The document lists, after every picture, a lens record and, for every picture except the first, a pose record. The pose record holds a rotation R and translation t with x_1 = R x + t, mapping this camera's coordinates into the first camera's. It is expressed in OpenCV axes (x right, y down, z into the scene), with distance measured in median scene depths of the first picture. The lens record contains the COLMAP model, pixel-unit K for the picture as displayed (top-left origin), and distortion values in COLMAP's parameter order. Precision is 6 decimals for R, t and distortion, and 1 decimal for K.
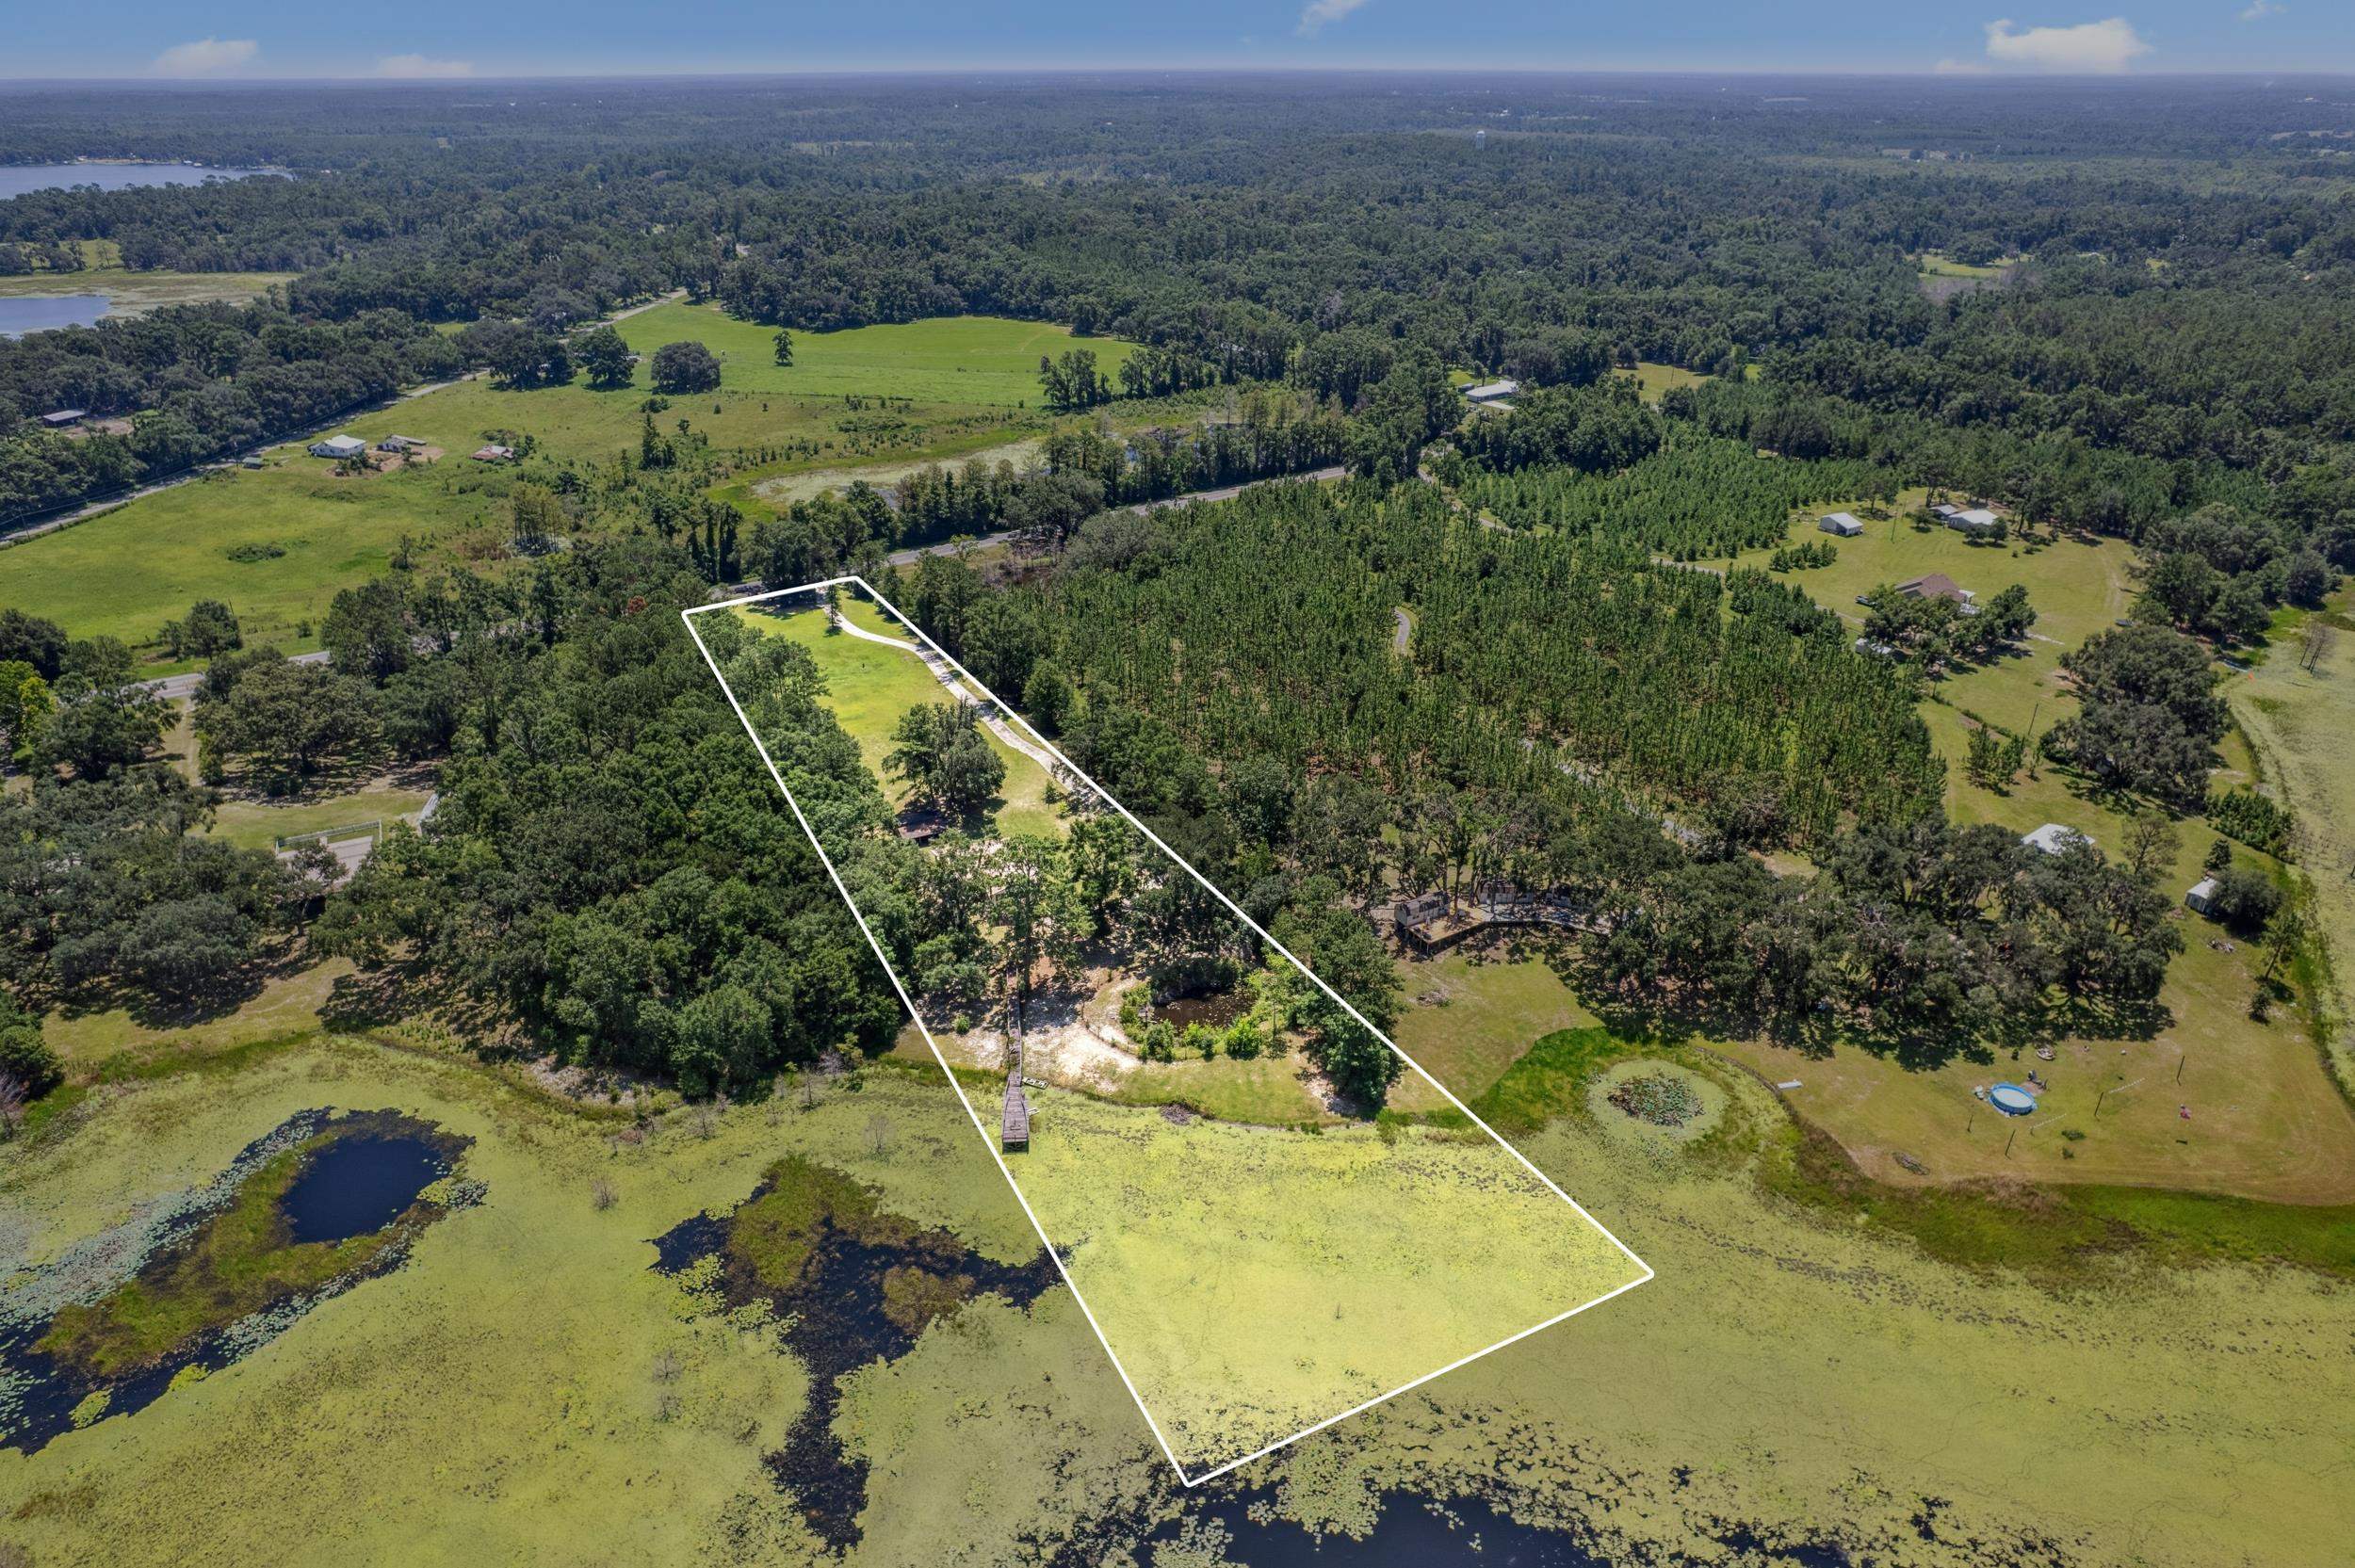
lens RADIAL K [[1516.6, 0, 1165.5], [0, 1516.6, 773.2], [0, 0, 1]] dist [-0.078598, 0.064099]
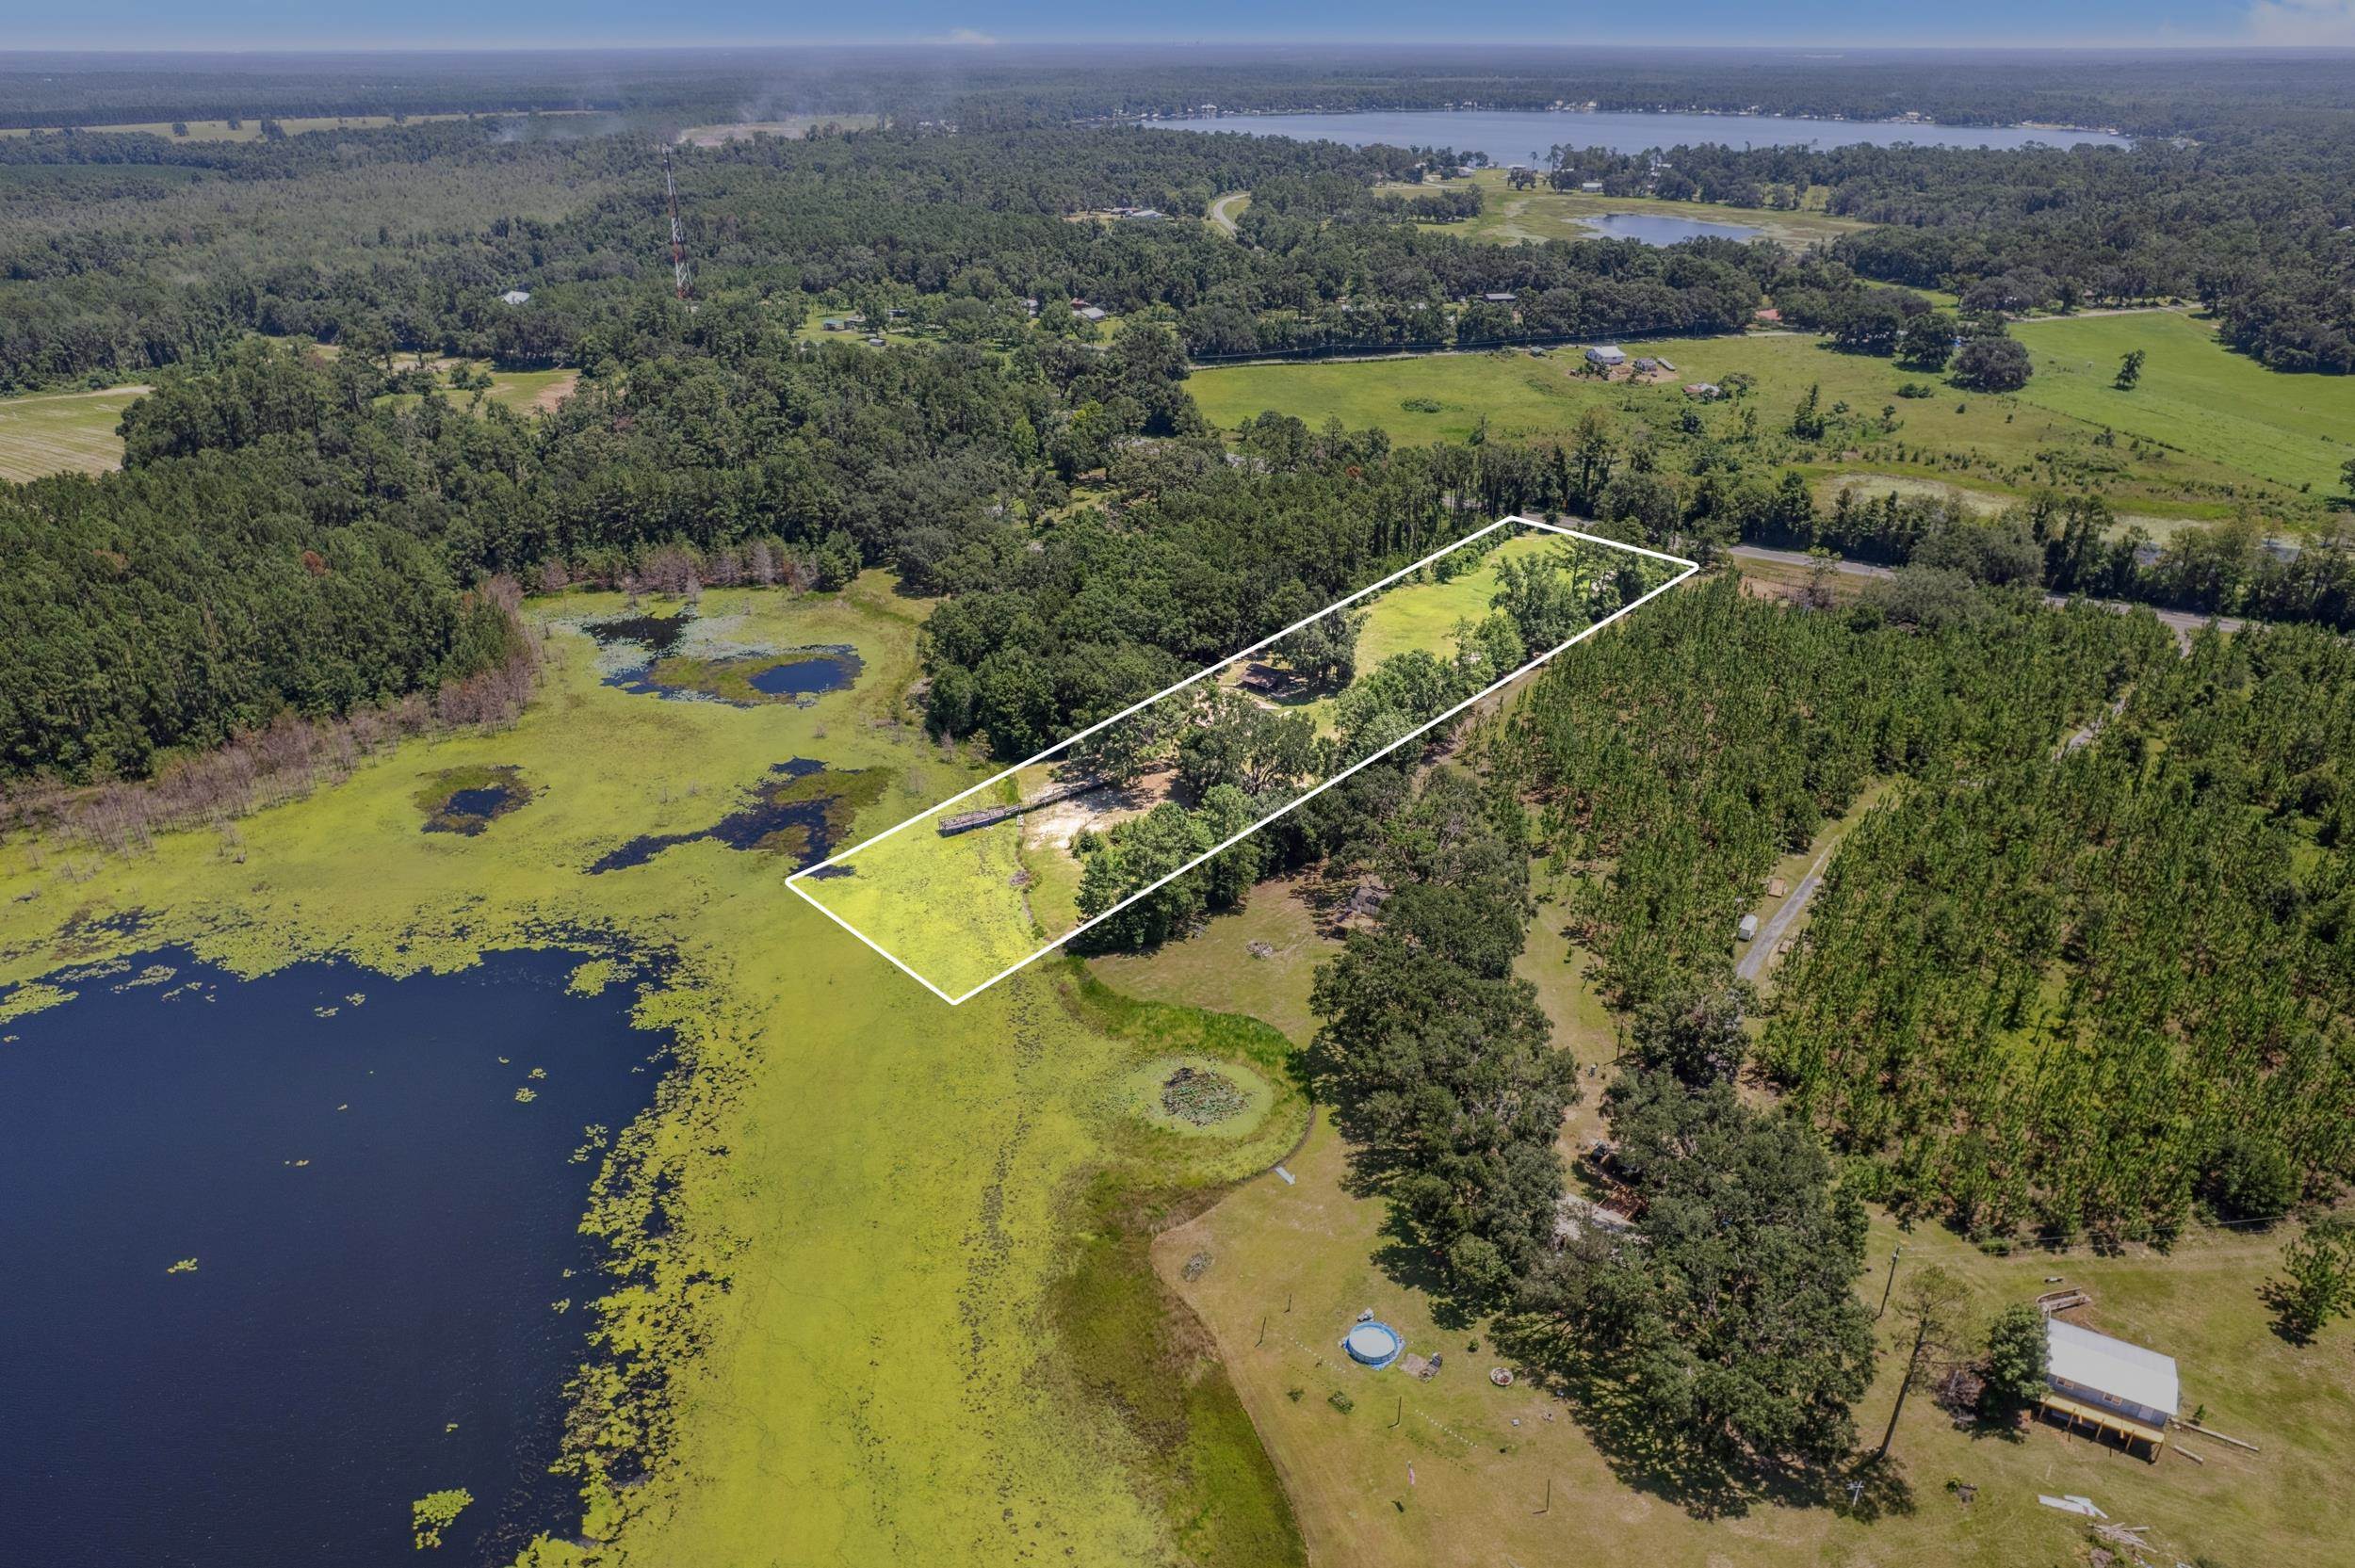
lens RADIAL K [[1568.4, 0, 1177.5], [0, 1568.4, 784.0], [0, 0, 1]] dist [-0.045462, -0.001112]
pose [[0.414877, 0.404651, -0.814945, 0.929887], [-0.393222, 0.887442, 0.240464, -0.175672], [0.820520, 0.220691, 0.527297, 0.351293]]
